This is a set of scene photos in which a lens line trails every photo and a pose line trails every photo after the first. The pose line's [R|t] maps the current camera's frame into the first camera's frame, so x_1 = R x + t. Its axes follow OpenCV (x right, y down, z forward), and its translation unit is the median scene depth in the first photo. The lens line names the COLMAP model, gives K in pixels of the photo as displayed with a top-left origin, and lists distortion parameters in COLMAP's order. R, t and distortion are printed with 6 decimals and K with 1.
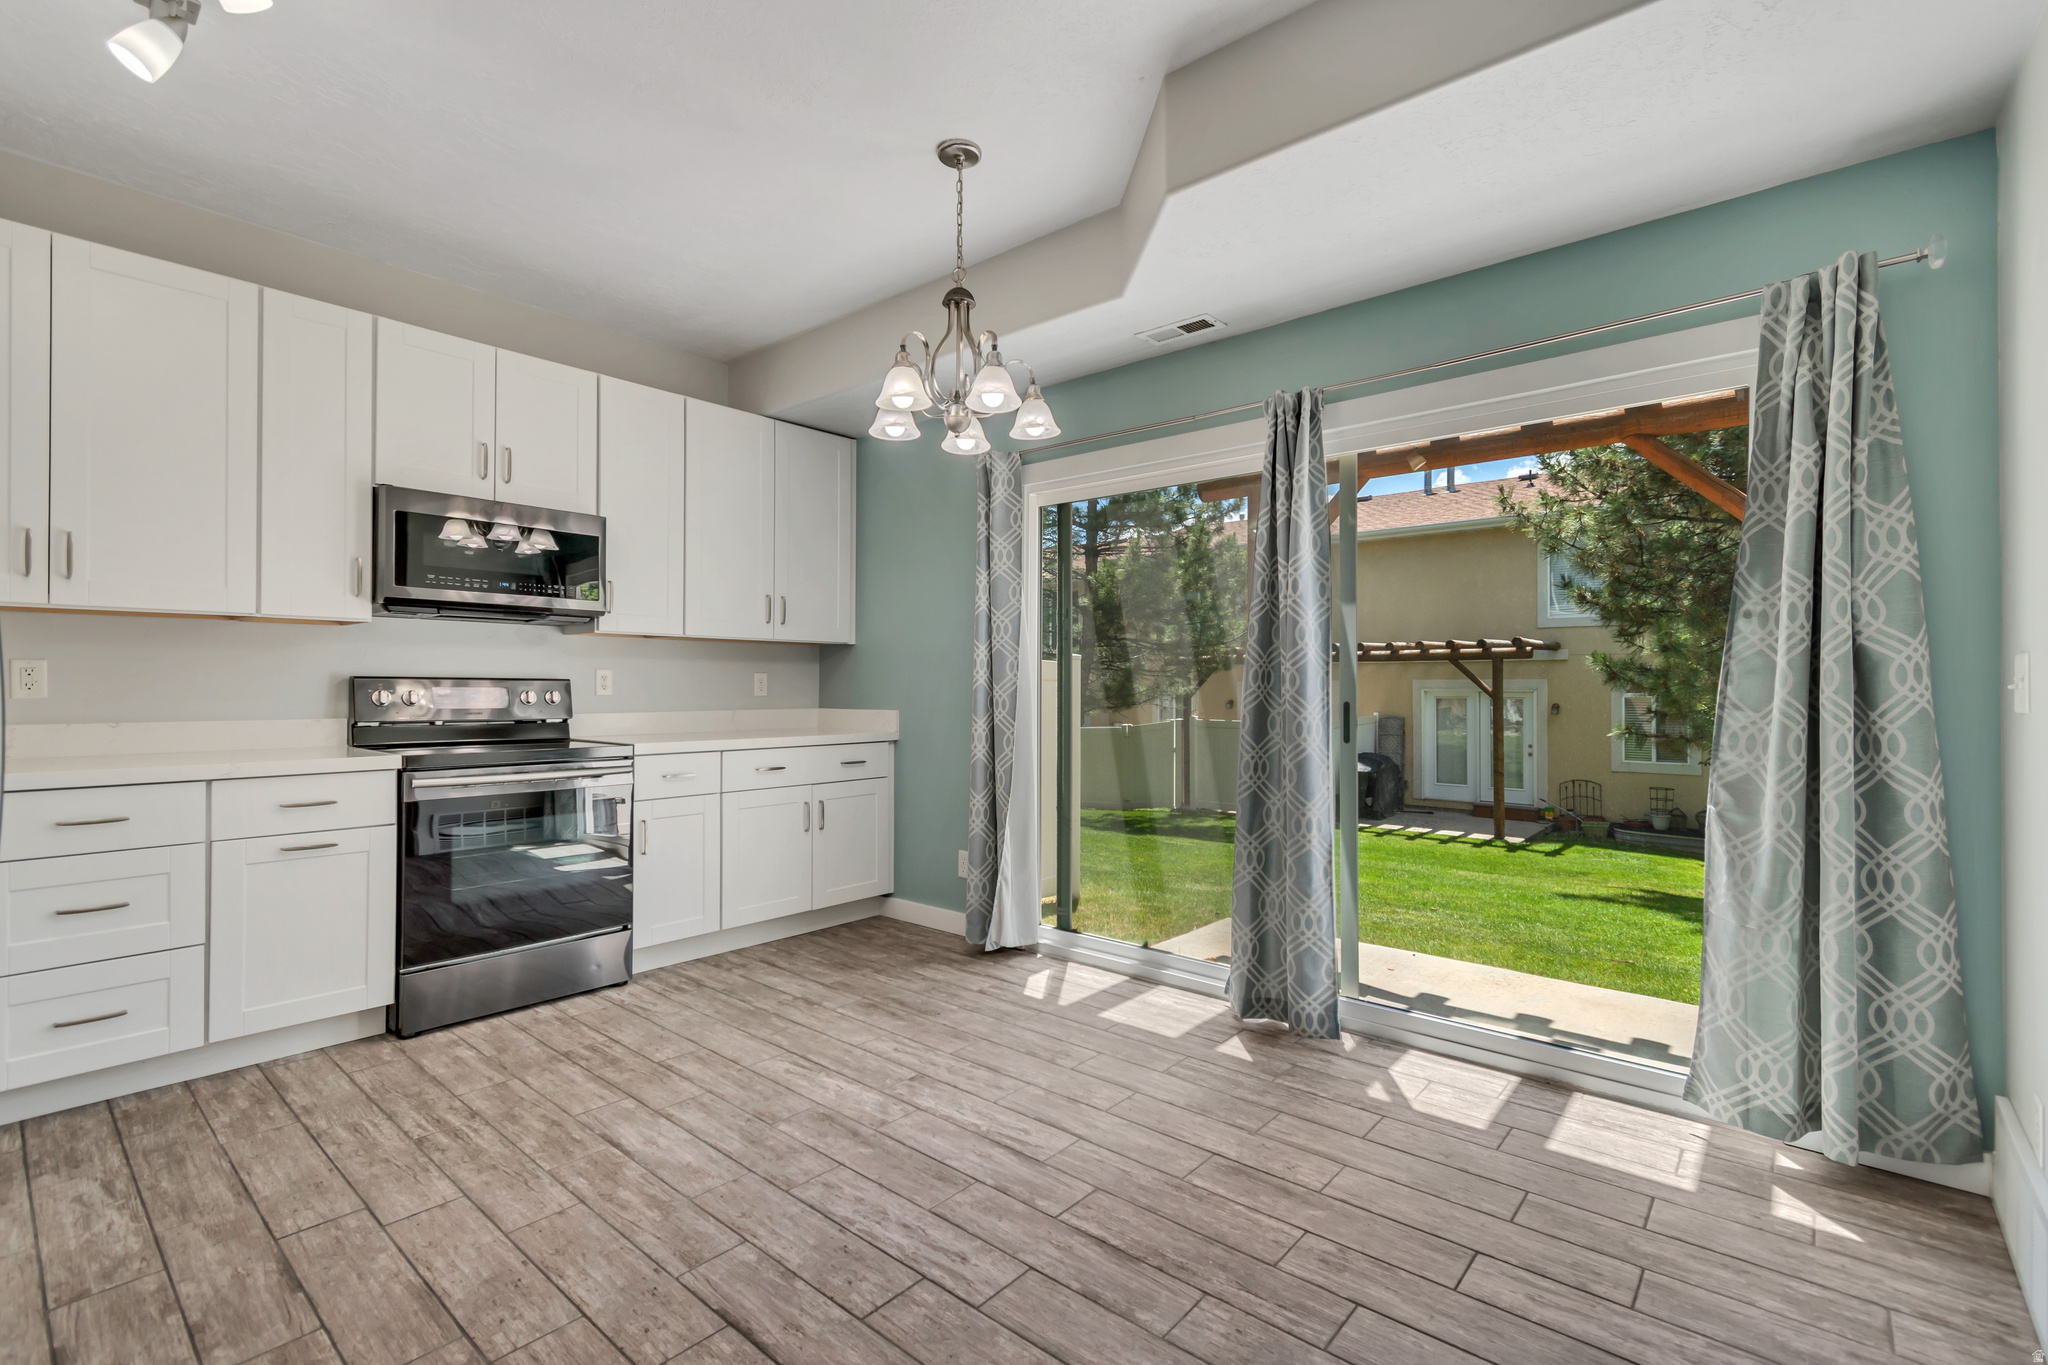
lens RADIAL K [[919.9, 0, 1032.3], [0, 919.9, 680.2], [0, 0, 1]] dist [0.002757, -0.002695]
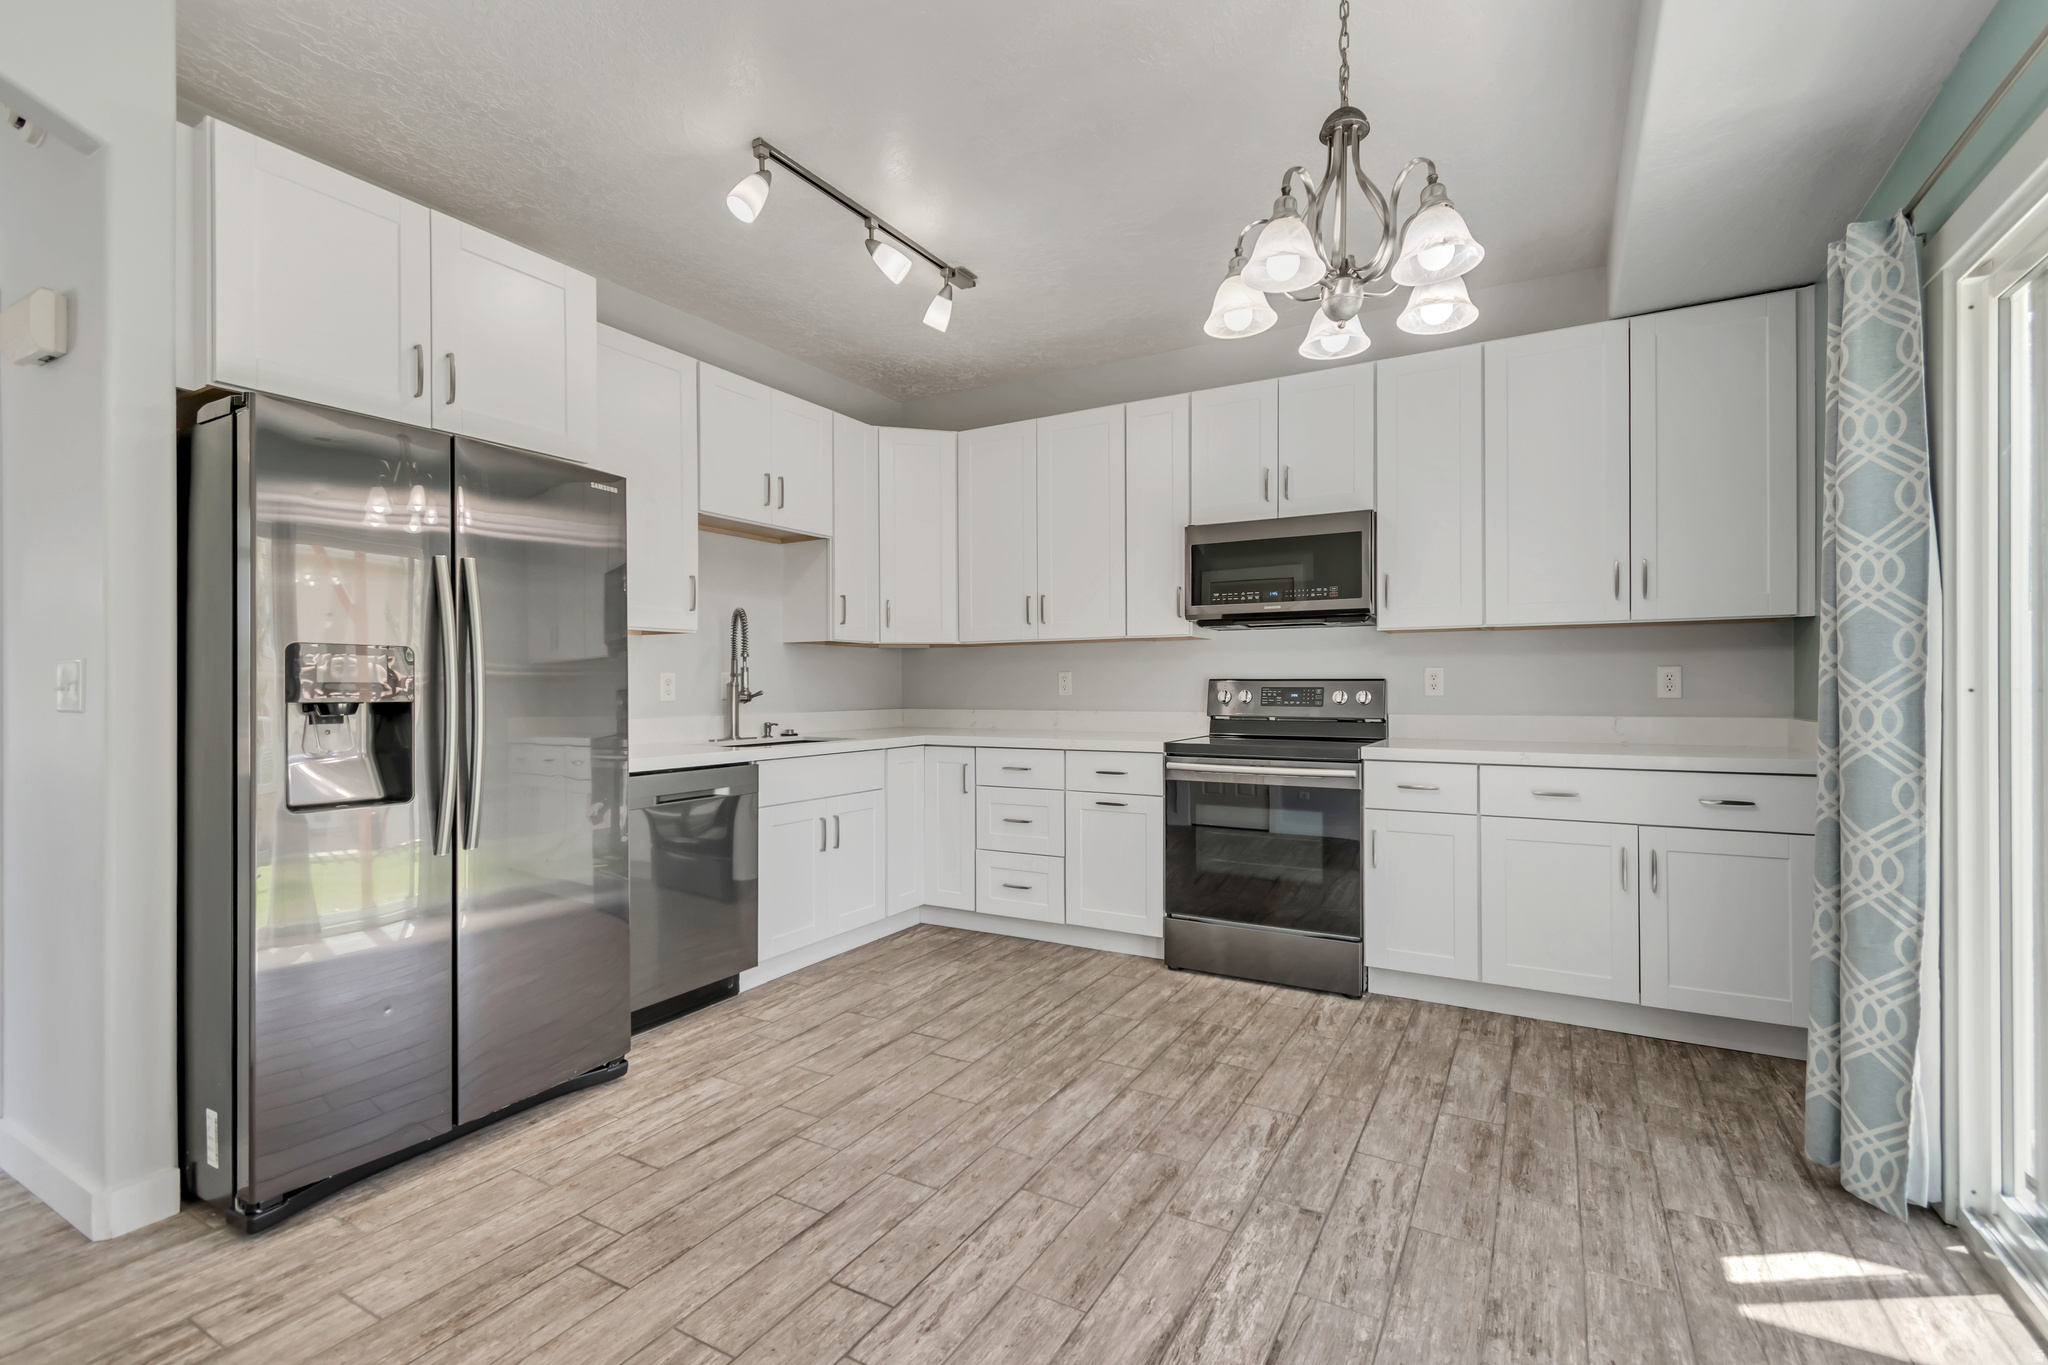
lens RADIAL K [[919.9, 0, 1028.9], [0, 919.9, 688.3], [0, 0, 1]] dist [0.002757, -0.002695]
pose [[0.181554, -0.000307, -0.983381, 0.524391], [0.011410, 0.999933, 0.001794, 0.003981], [0.983315, -0.011546, 0.181546, 0.601318]]
